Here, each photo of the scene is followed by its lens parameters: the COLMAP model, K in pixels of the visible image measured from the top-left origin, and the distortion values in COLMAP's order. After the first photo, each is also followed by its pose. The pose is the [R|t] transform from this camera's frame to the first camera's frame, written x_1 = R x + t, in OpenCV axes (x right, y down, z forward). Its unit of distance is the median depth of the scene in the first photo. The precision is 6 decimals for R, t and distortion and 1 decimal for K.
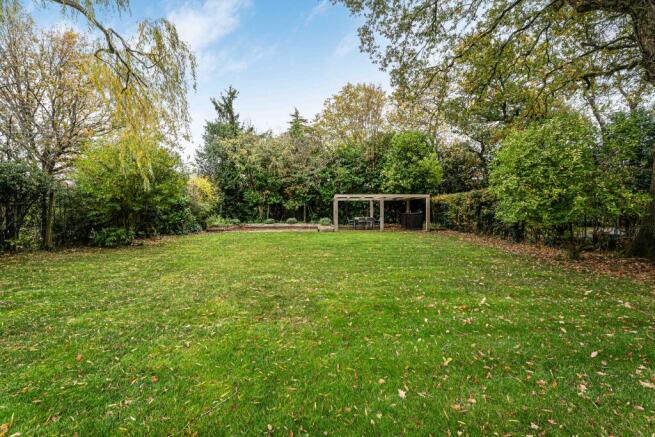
lens RADIAL K [[299.3, 0, 323.9], [0, 299.3, 215.8], [0, 0, 1]] dist [0.003563, -0.000557]
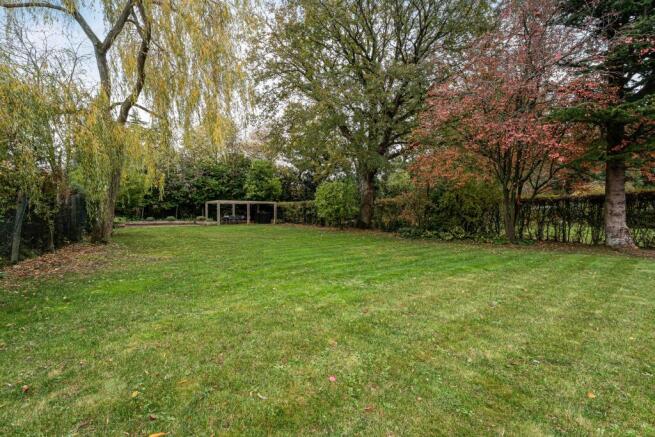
lens RADIAL K [[299.3, 0, 324.2], [0, 299.3, 214.0], [0, 0, 1]] dist [0.003563, -0.000557]
pose [[0.816594, 0.001666, 0.577211, -0.334475], [0.000308, 0.999994, -0.003322, 0.001465], [-0.577213, 0.002890, 0.816588, -0.437948]]
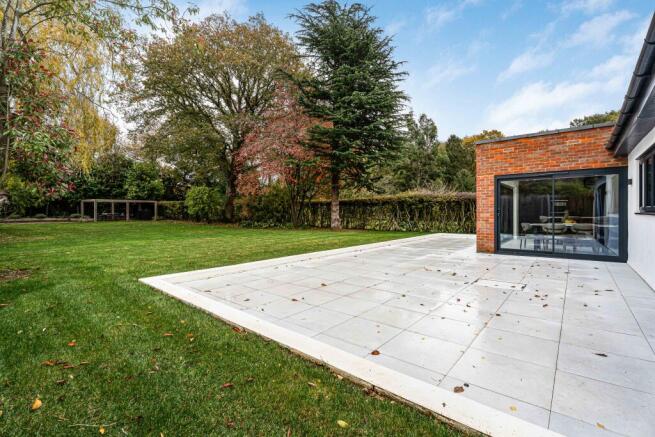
lens RADIAL K [[299.3, 0, 329.8], [0, 299.3, 212.8], [0, 0, 1]] dist [0.003563, -0.000557]
pose [[0.600012, -0.000385, 0.799991, -0.429448], [0.001988, 0.999998, -0.001010, 0.005834], [-0.799988, 0.002196, 0.600012, -0.853846]]
